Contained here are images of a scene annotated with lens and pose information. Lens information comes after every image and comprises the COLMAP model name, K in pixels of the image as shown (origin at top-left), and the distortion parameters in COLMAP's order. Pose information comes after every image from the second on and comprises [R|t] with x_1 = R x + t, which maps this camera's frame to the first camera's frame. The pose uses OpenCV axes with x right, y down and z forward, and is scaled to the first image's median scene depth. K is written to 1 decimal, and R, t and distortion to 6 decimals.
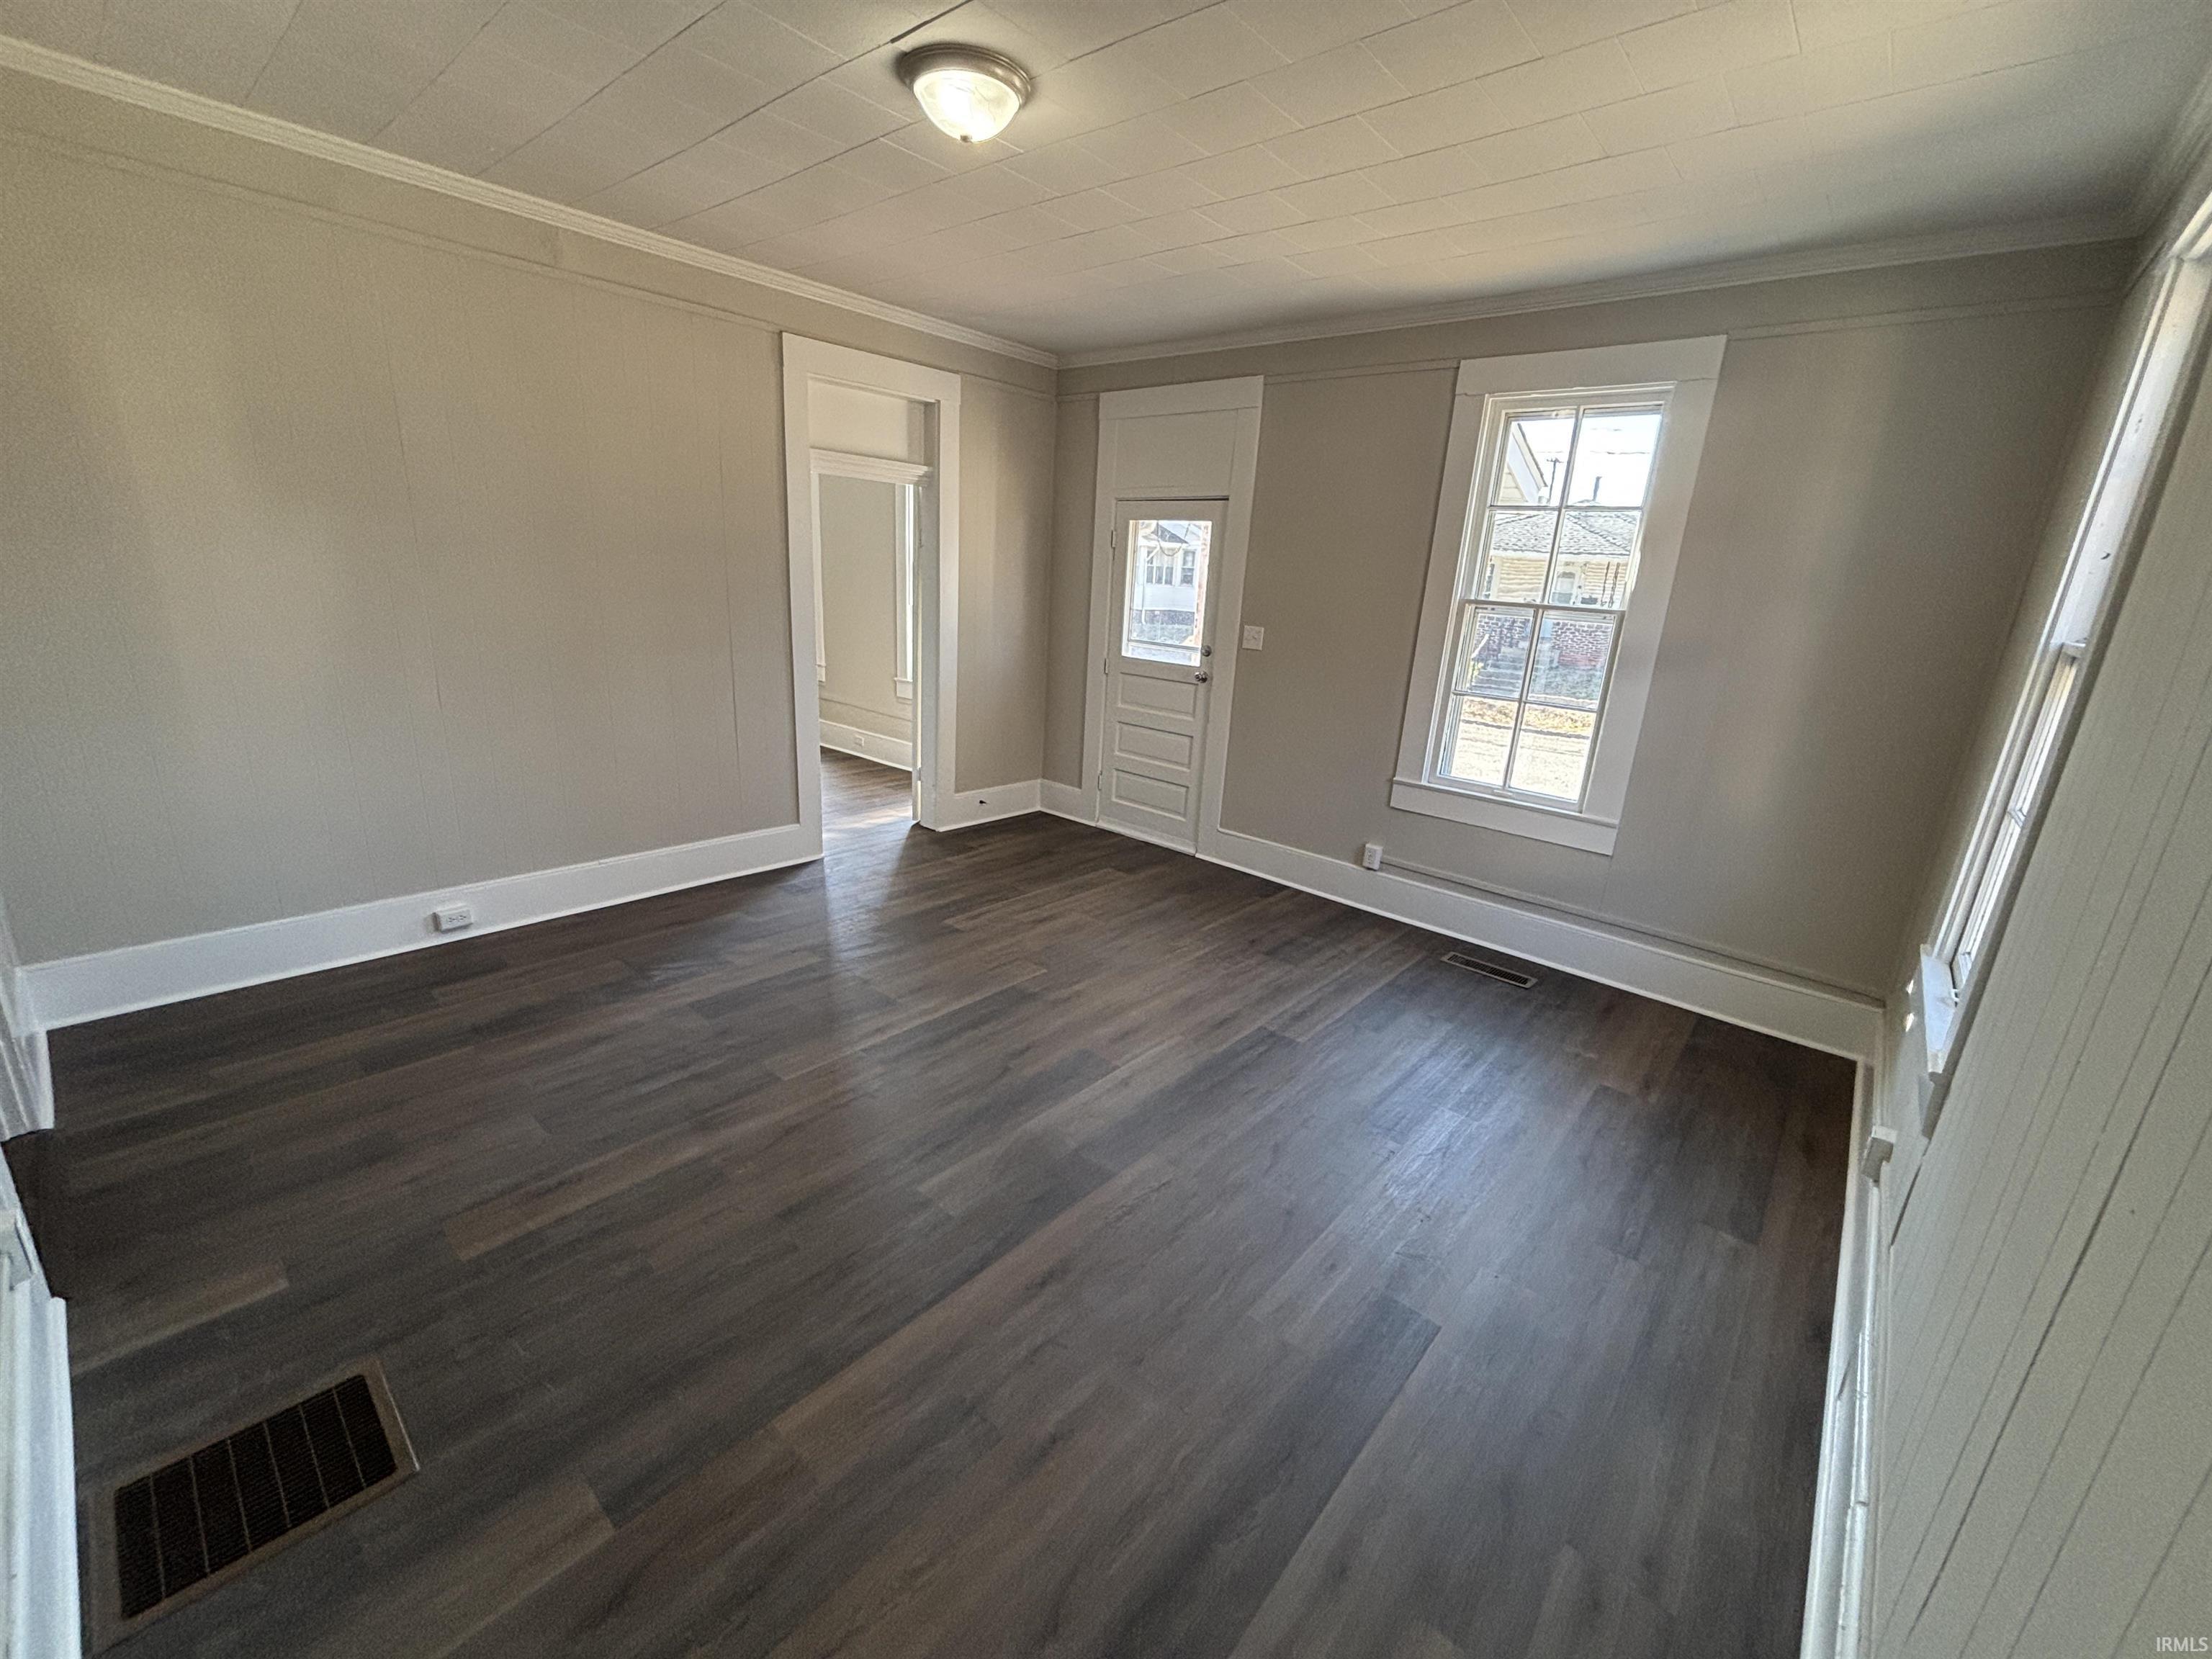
lens RADIAL K [[891.6, 0, 1090.6], [0, 891.6, 822.9], [0, 0, 1]] dist [0.001083, -0.001184]
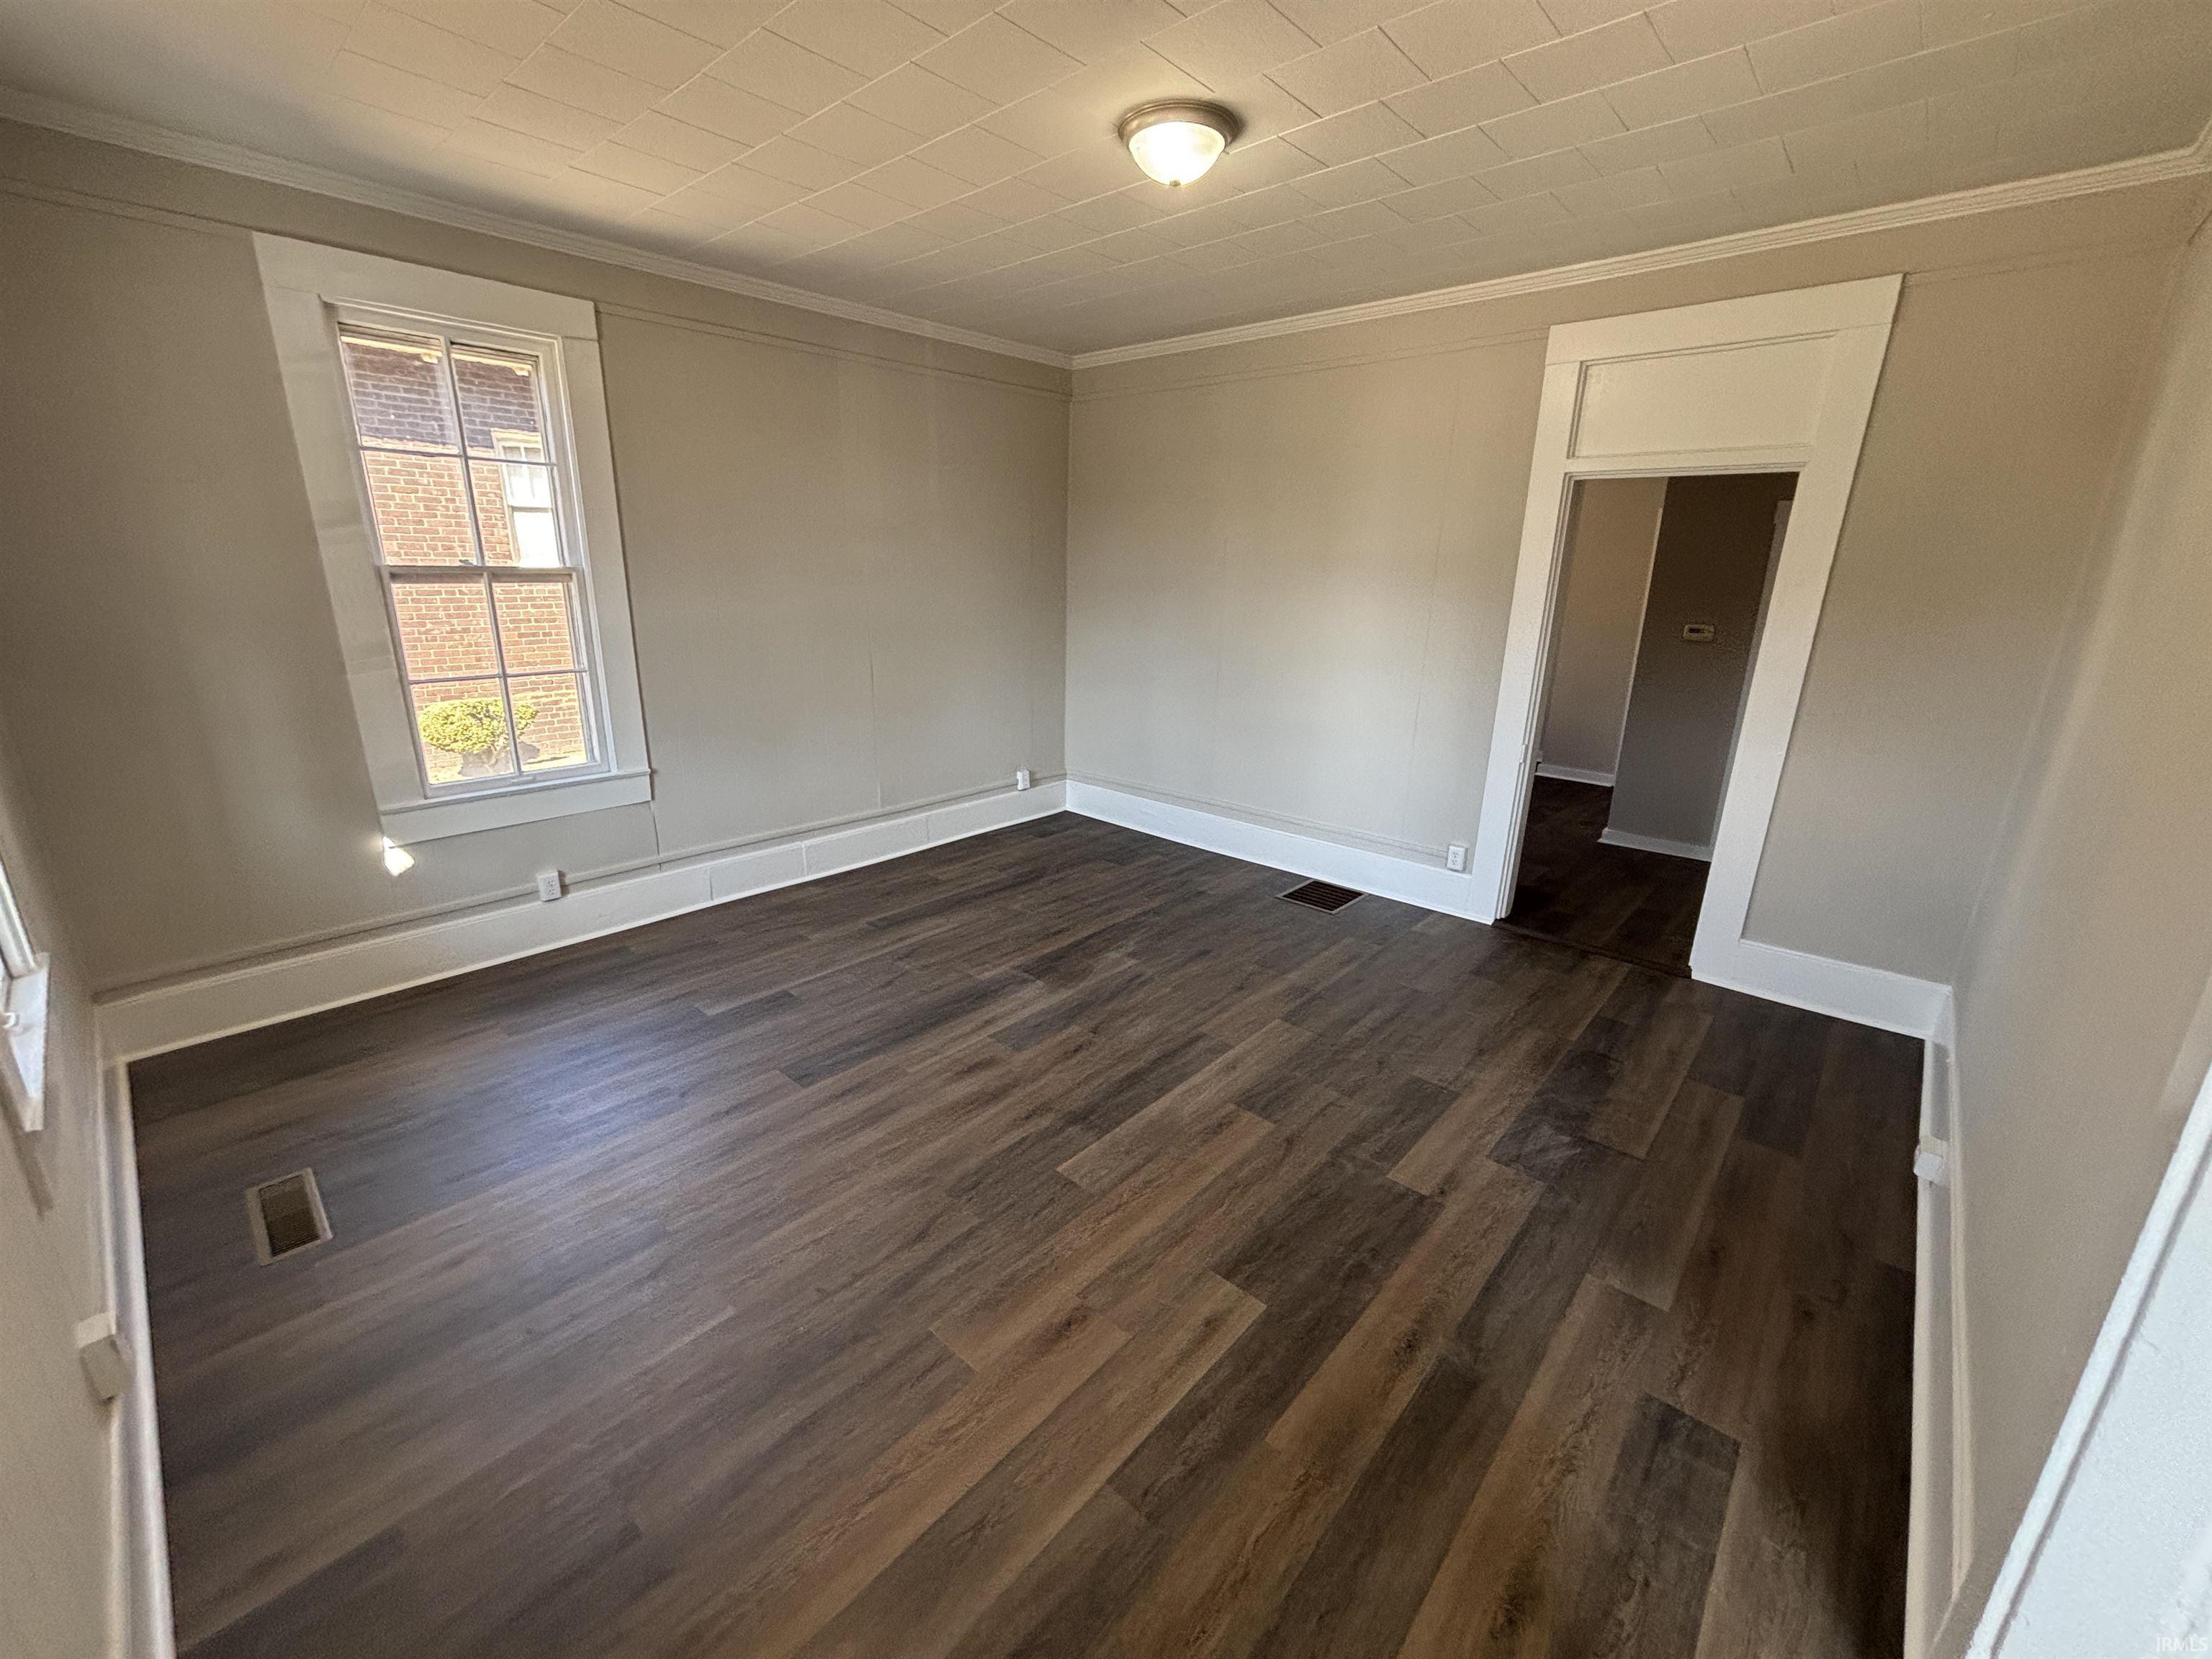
lens RADIAL K [[891.6, 0, 1107.9], [0, 891.6, 823.3], [0, 0, 1]] dist [0.001083, -0.001184]
pose [[-0.996939, -0.073392, -0.026956, -0.061909], [-0.076548, 0.846020, 0.527628, -0.505571], [-0.015918, 0.528076, -0.849048, 1.748794]]
